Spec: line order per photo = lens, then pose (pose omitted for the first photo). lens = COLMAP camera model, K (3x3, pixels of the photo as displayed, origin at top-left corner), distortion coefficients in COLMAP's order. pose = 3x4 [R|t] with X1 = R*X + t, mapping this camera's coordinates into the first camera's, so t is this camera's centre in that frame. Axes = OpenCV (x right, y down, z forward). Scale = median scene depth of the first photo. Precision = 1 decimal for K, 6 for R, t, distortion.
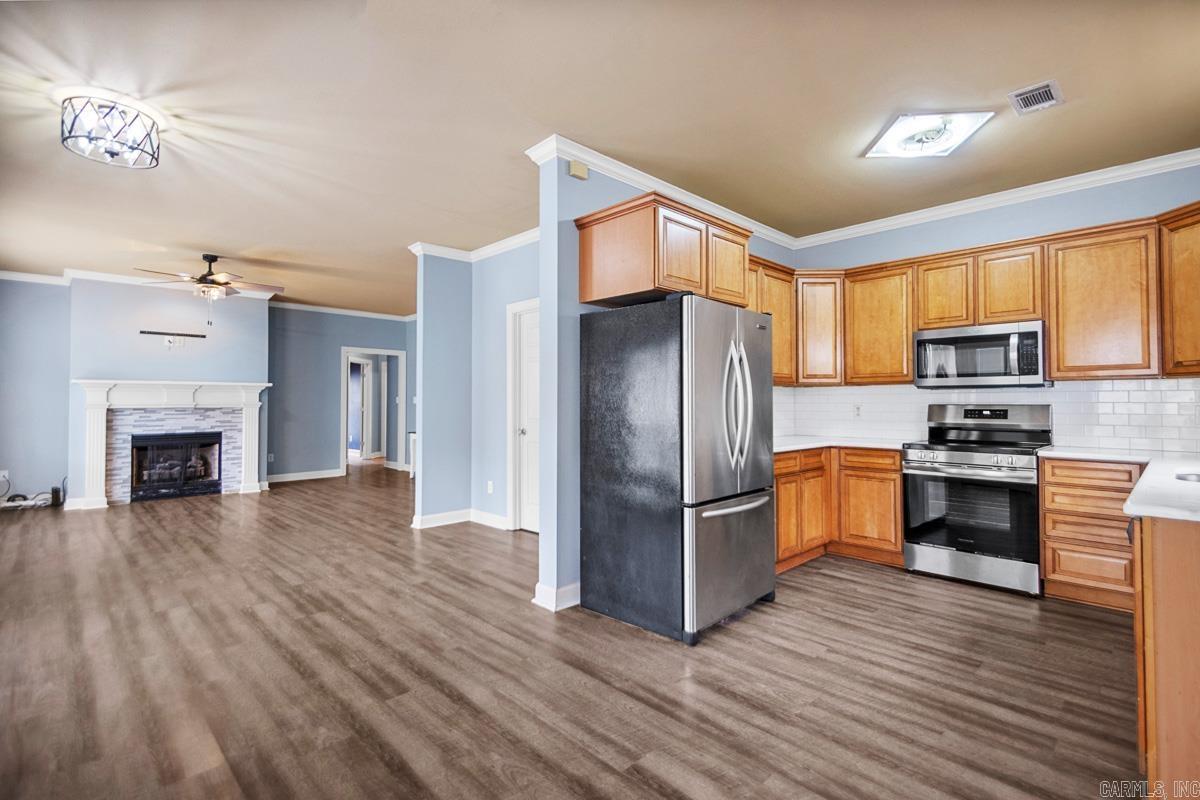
lens RADIAL K [[549.1, 0, 613.8], [0, 549.1, 391.6], [0, 0, 1]] dist [0.048880, -0.029680]
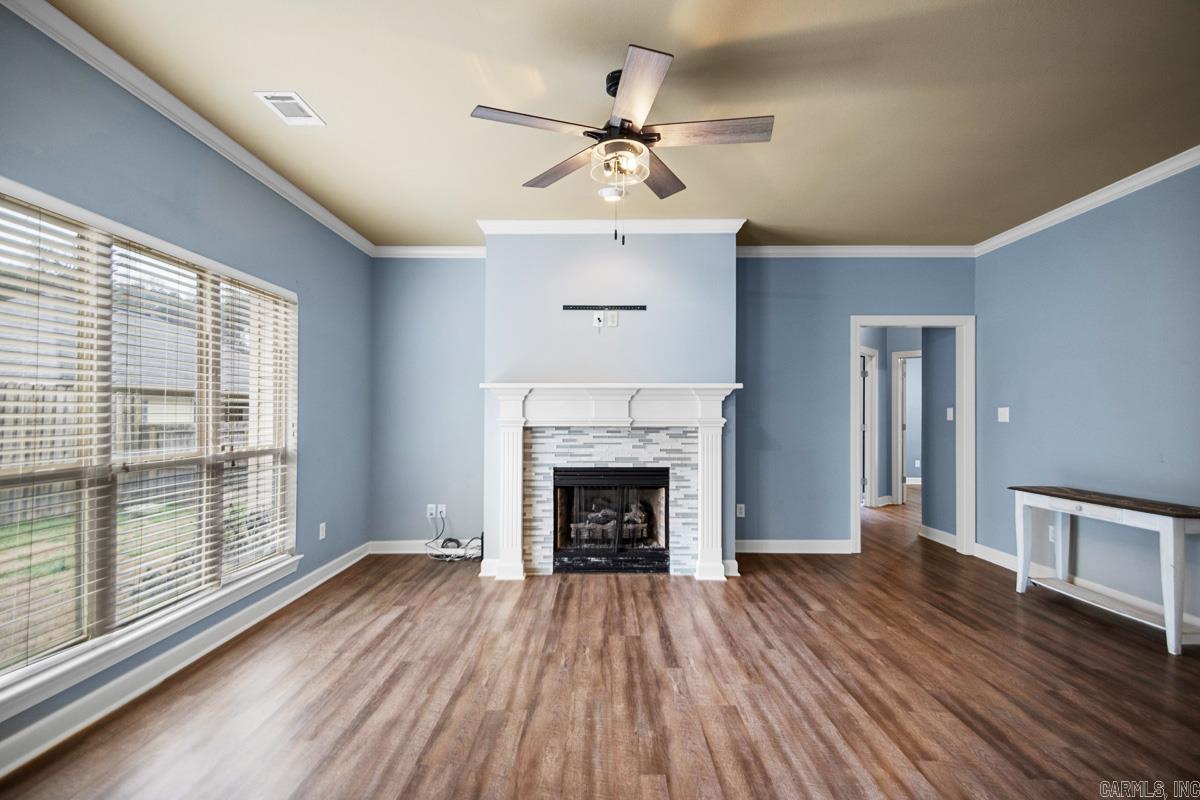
lens RADIAL K [[559.3, 0, 600.9], [0, 559.3, 410.3], [0, 0, 1]] dist [0.036524, -0.012590]
pose [[0.703794, 0.000249, -0.710404, -0.699665], [0.009146, 0.999914, 0.009412, 0.010700], [0.710345, -0.013122, 0.703731, 1.122337]]
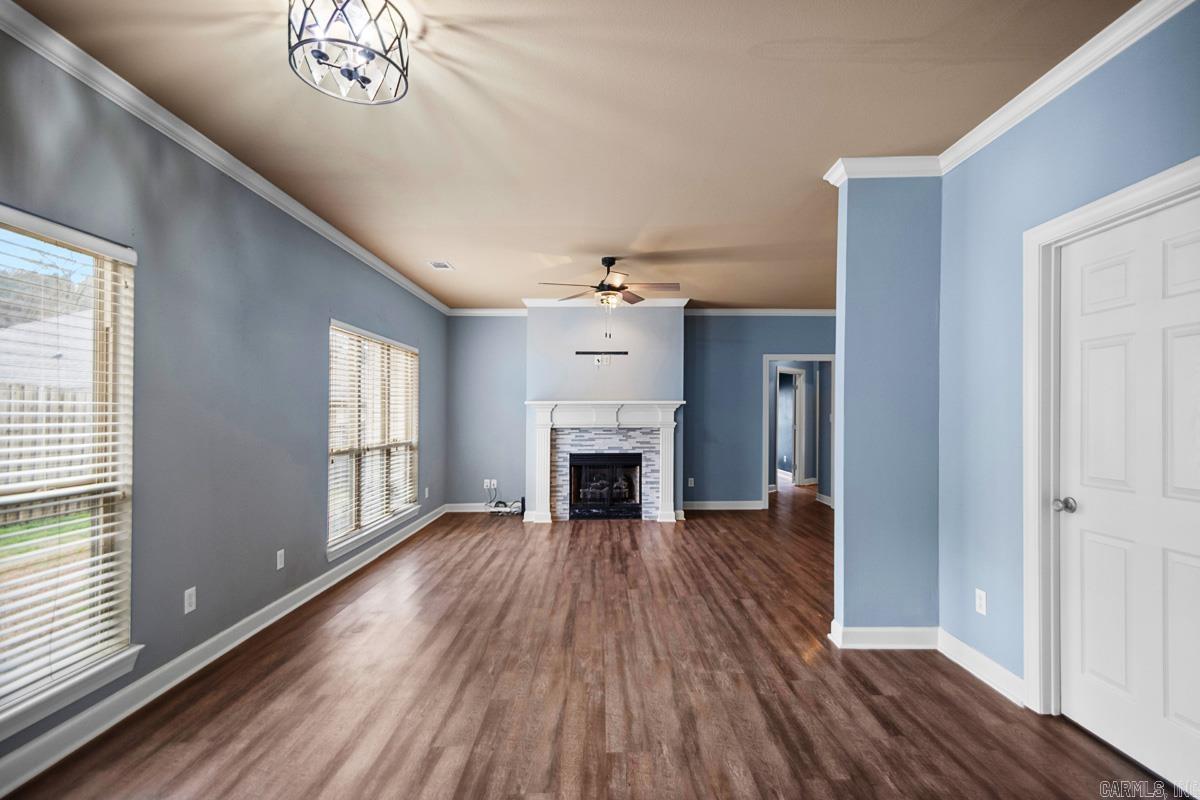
lens RADIAL K [[565.5, 0, 615.1], [0, 565.5, 416.3], [0, 0, 1]] dist [0.036921, -0.018020]
pose [[0.720946, 0.005501, -0.692969, -0.156181], [0.011724, 0.999729, 0.020133, -0.021154], [0.692892, -0.022640, 0.720686, 0.595767]]
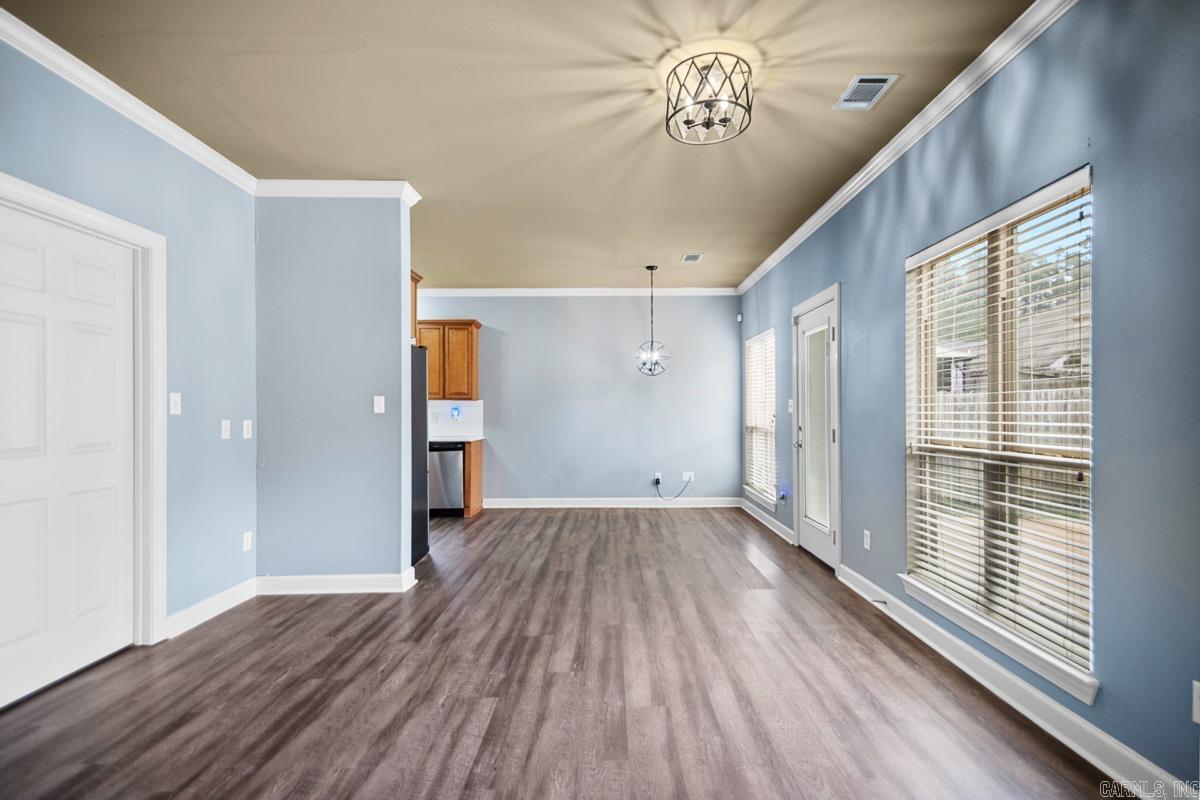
lens RADIAL K [[561.5, 0, 611.9], [0, 561.5, 409.1], [0, 0, 1]] dist [0.037626, -0.000084]
pose [[-0.706198, 0.008478, 0.707964, -1.161330], [-0.007755, 0.999776, -0.019708, 0.031246], [-0.707972, -0.019408, -0.705974, 1.412591]]
